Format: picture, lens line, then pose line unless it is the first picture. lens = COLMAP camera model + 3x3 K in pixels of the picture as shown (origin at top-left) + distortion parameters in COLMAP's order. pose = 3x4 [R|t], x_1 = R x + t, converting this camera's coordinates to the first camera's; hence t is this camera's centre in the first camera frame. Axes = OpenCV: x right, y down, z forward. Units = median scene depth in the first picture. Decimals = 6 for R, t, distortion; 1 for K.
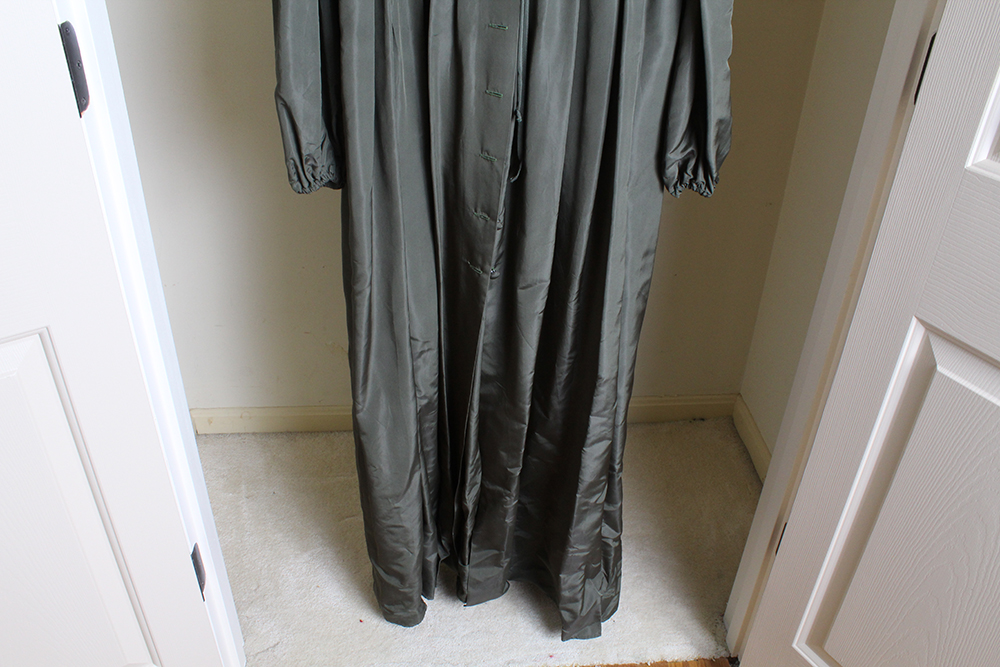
lens RADIAL K [[825.0, 0, 500.0], [0, 825.0, 333.5], [0, 0, 1]] dist [-0.174046, 0.154389]
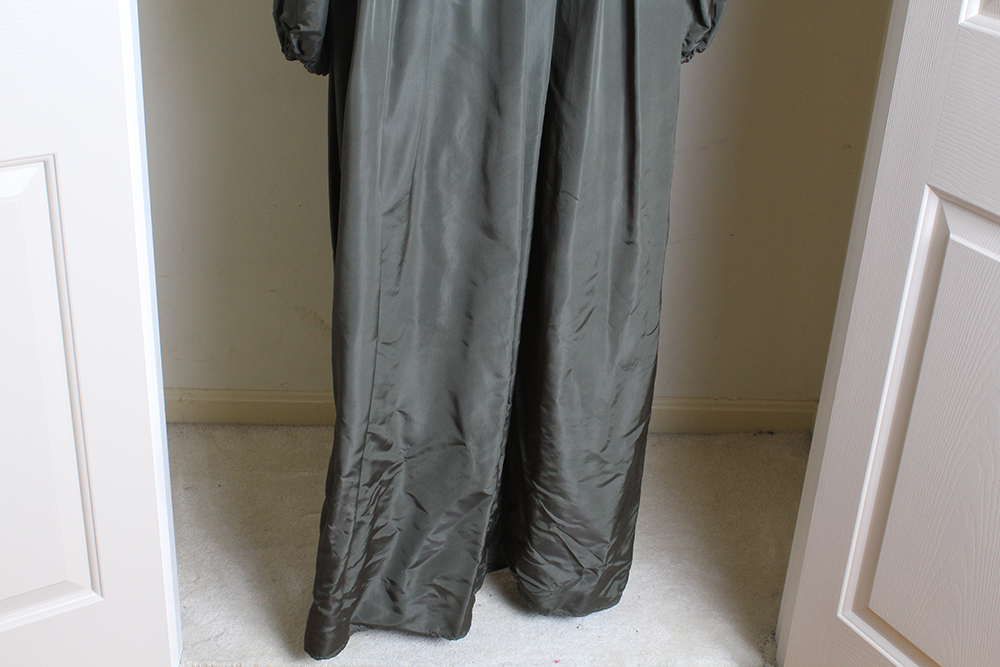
lens RADIAL K [[1335.6, 0, 500.0], [0, 1335.6, 333.5], [0, 0, 1]] dist [-0.024252, -0.004073]
pose [[0.999049, 0.034766, -0.026331, 0.039367], [-0.037441, 0.993333, -0.109032, 0.285860], [0.022365, 0.109914, 0.993689, -0.488819]]
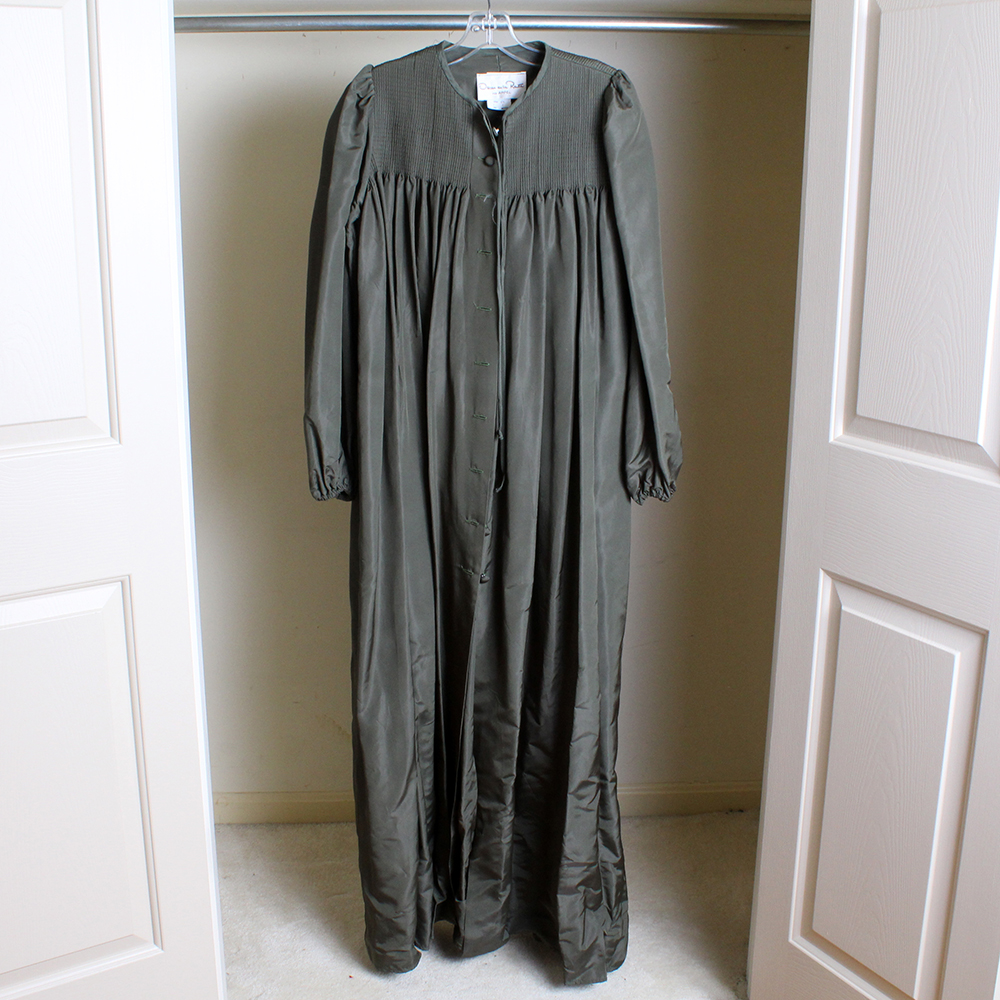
lens RADIAL K [[1310.1, 0, 500.0], [0, 1310.1, 500.0], [0, 0, 1]] dist [-0.152240, 0.006134]
pose [[0.999291, -0.017728, -0.033213, 0.077740], [0.006278, 0.948303, -0.317304, 0.406832], [0.037121, 0.316870, 0.947742, -0.752739]]
